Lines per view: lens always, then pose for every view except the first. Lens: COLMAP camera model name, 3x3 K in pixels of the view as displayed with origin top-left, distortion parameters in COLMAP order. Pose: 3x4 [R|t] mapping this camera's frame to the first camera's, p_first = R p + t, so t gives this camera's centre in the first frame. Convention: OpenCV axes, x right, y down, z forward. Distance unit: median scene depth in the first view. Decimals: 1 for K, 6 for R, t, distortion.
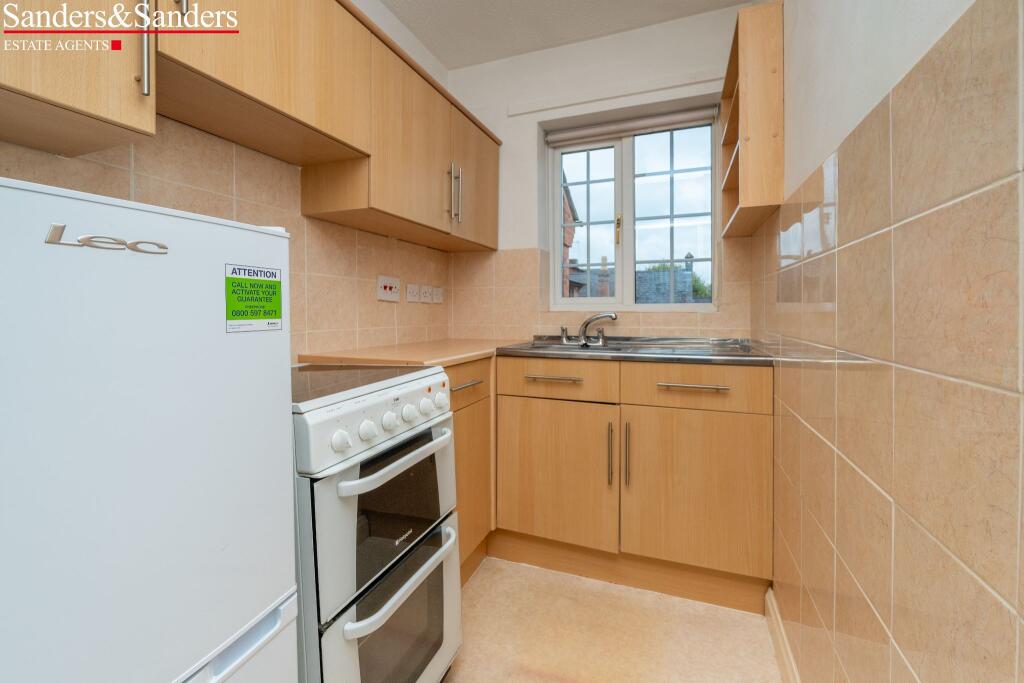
lens RADIAL K [[433.5, 0, 514.0], [0, 433.5, 316.8], [0, 0, 1]] dist [-0.010063, -0.000196]
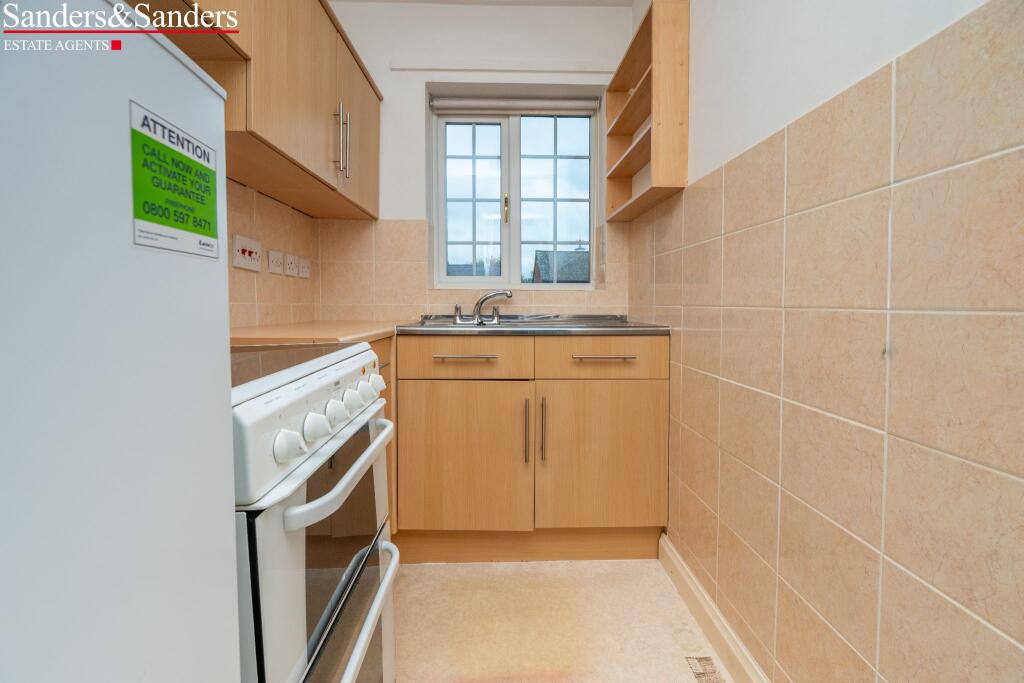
lens RADIAL K [[416.9, 0, 509.6], [0, 416.9, 317.2], [0, 0, 1]] dist [-0.008858, -0.000159]
pose [[0.922265, -0.008604, 0.386461, -0.171004], [0.001089, 0.999806, 0.019658, 0.041311], [-0.386556, -0.017709, 0.922096, 0.152251]]
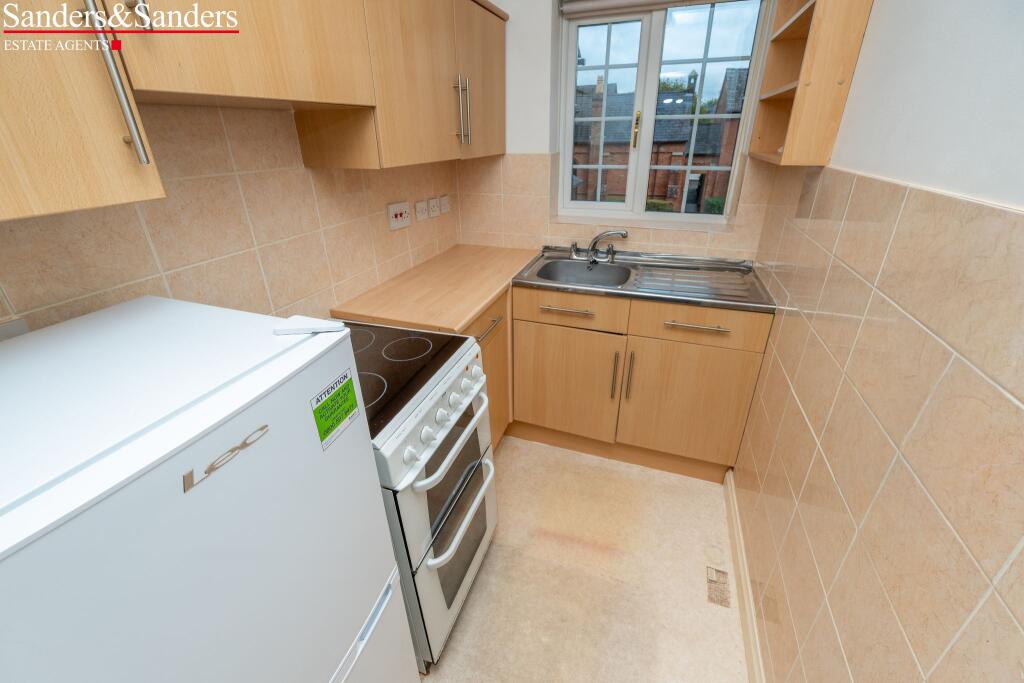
lens RADIAL K [[416.9, 0, 509.6], [0, 416.9, 317.2], [0, 0, 1]] dist [-0.008858, -0.000159]
pose [[0.999665, -0.020454, 0.015882, -0.071169], [0.012462, 0.917578, 0.397361, -0.265332], [-0.022701, -0.397030, 0.917525, 0.049049]]
